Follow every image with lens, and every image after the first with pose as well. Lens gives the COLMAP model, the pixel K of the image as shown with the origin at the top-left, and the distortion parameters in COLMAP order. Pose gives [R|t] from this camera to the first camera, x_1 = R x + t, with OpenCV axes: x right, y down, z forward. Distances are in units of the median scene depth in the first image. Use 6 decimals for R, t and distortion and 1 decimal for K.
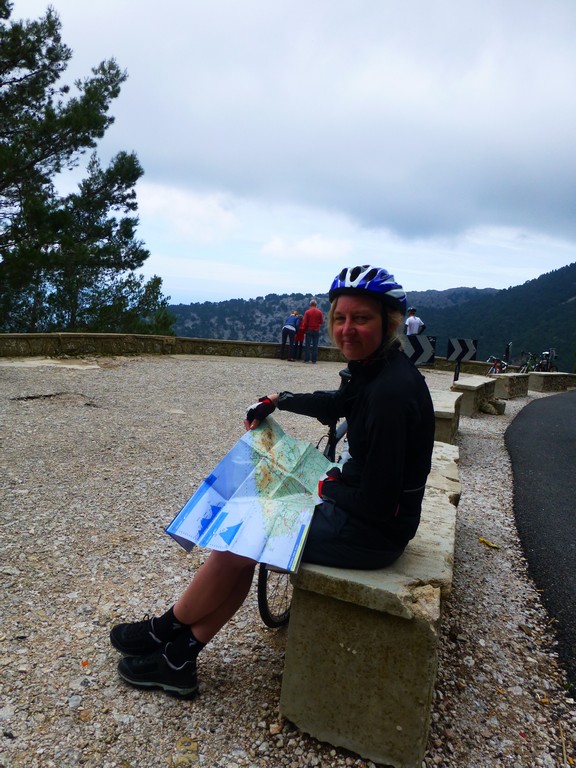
lens RADIAL K [[548.7, 0, 295.1], [0, 548.7, 381.8], [0, 0, 1]] dist [-0.000928, 0.012449]
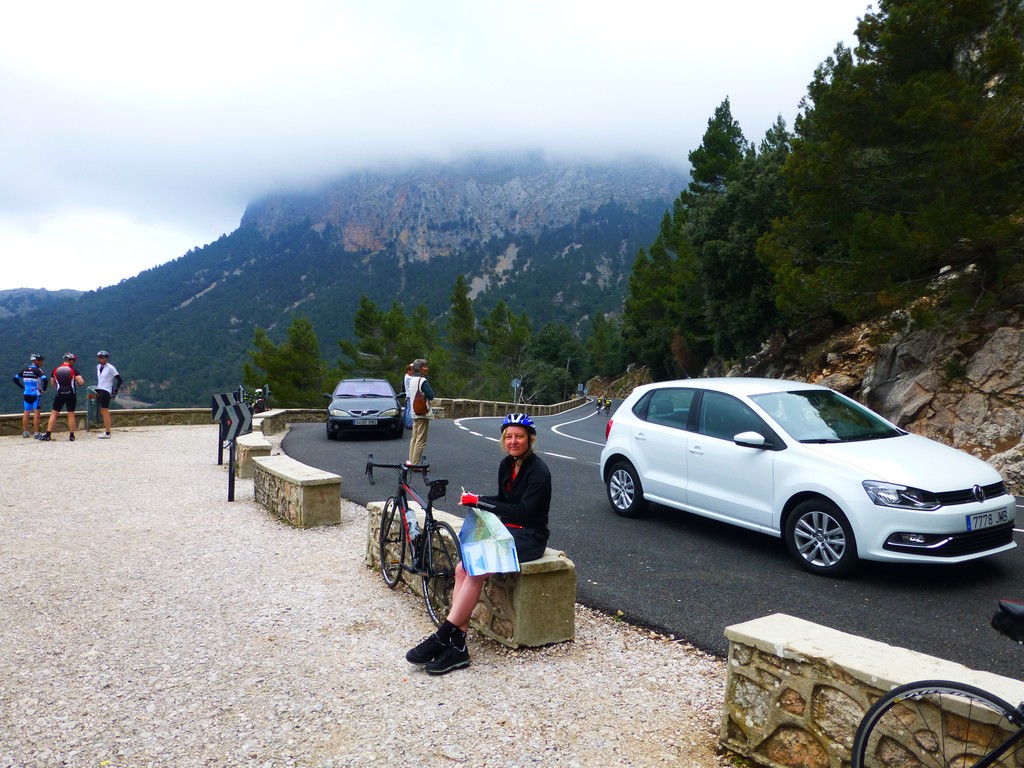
lens RADIAL K [[731.6, 0, 507.3], [0, 731.6, 383.1], [0, 0, 1]] dist [-0.000928, 0.012449]
pose [[0.632863, -0.098442, 0.767980, -0.250622], [0.127444, 0.991600, 0.022085, -0.048387], [-0.763703, 0.083897, 0.640092, -0.091045]]
